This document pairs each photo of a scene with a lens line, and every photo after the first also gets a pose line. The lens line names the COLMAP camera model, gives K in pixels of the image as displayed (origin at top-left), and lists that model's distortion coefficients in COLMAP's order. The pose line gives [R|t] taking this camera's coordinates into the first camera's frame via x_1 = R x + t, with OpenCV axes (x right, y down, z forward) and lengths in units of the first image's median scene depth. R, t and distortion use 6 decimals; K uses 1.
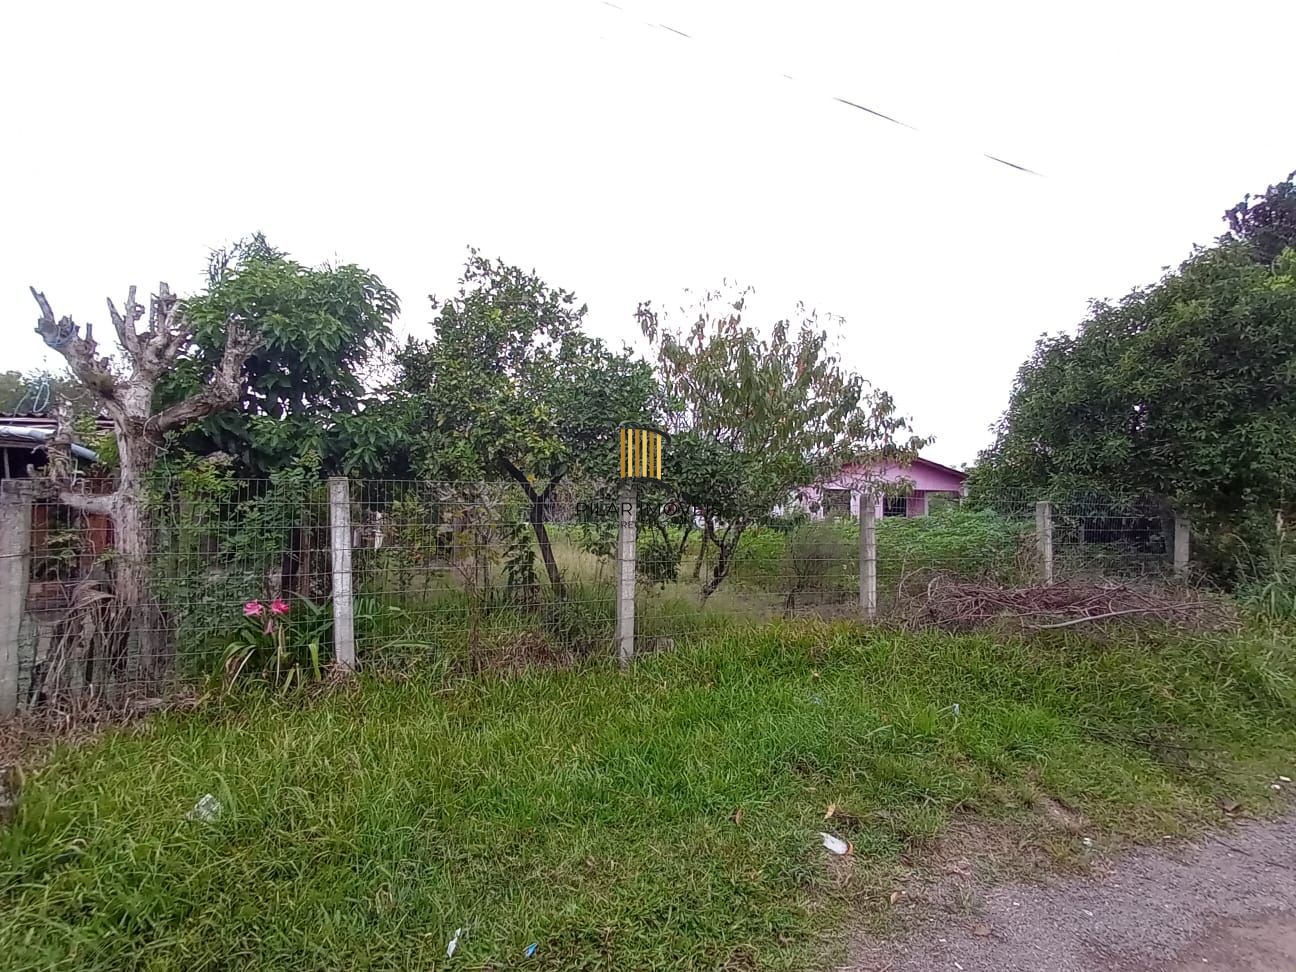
lens RADIAL K [[641.9, 0, 637.3], [0, 641.9, 483.5], [0, 0, 1]] dist [-0.024166, 0.004598]
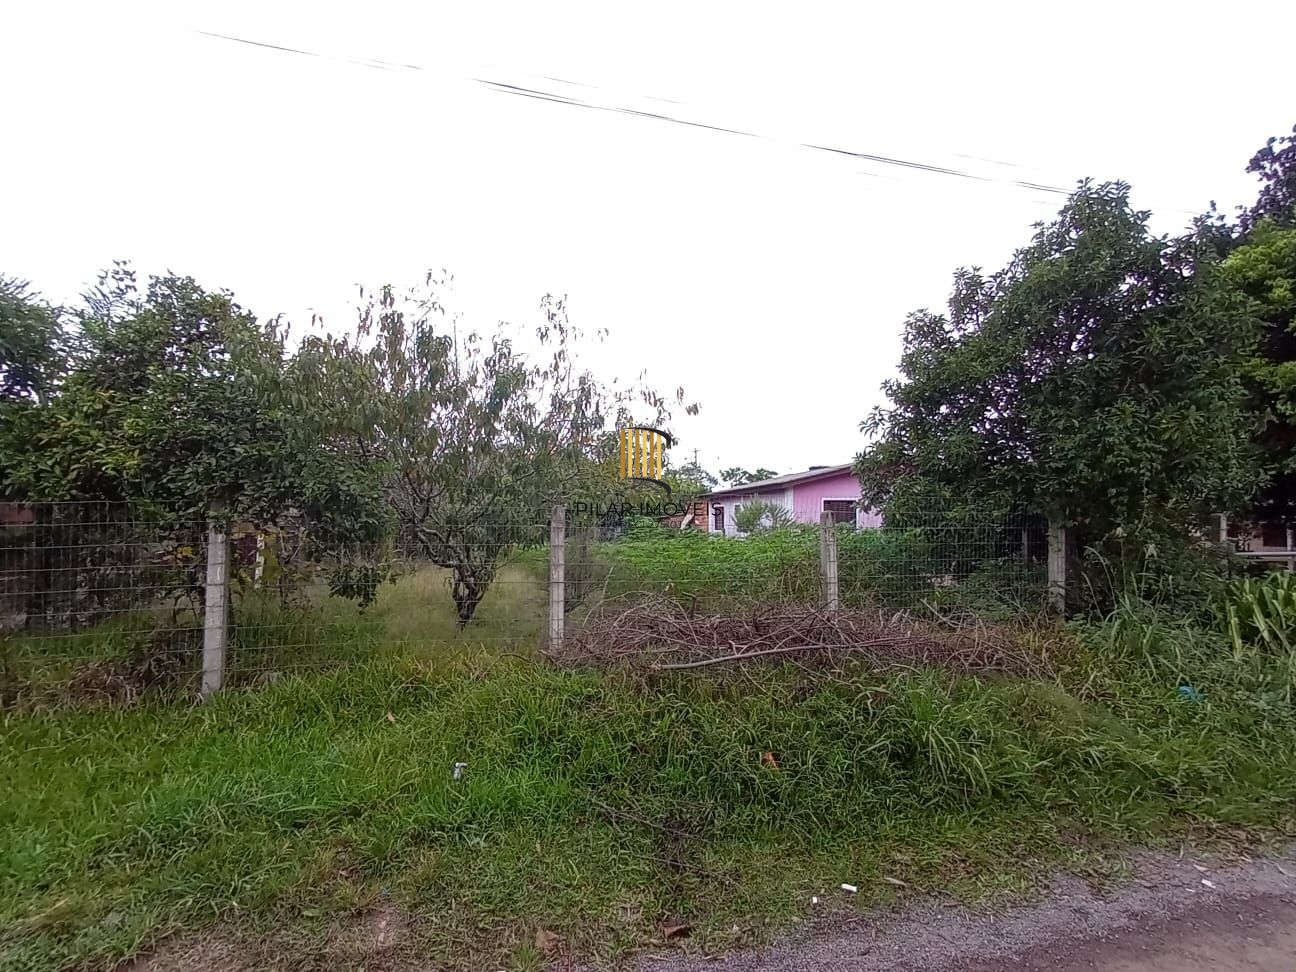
lens RADIAL K [[641.9, 0, 650.7], [0, 641.9, 494.6], [0, 0, 1]] dist [-0.024166, 0.004598]
pose [[0.992051, -0.023958, -0.123532, 0.641843], [0.023647, 0.999712, -0.003987, 0.006636], [0.123592, 0.001034, 0.992333, 0.165249]]
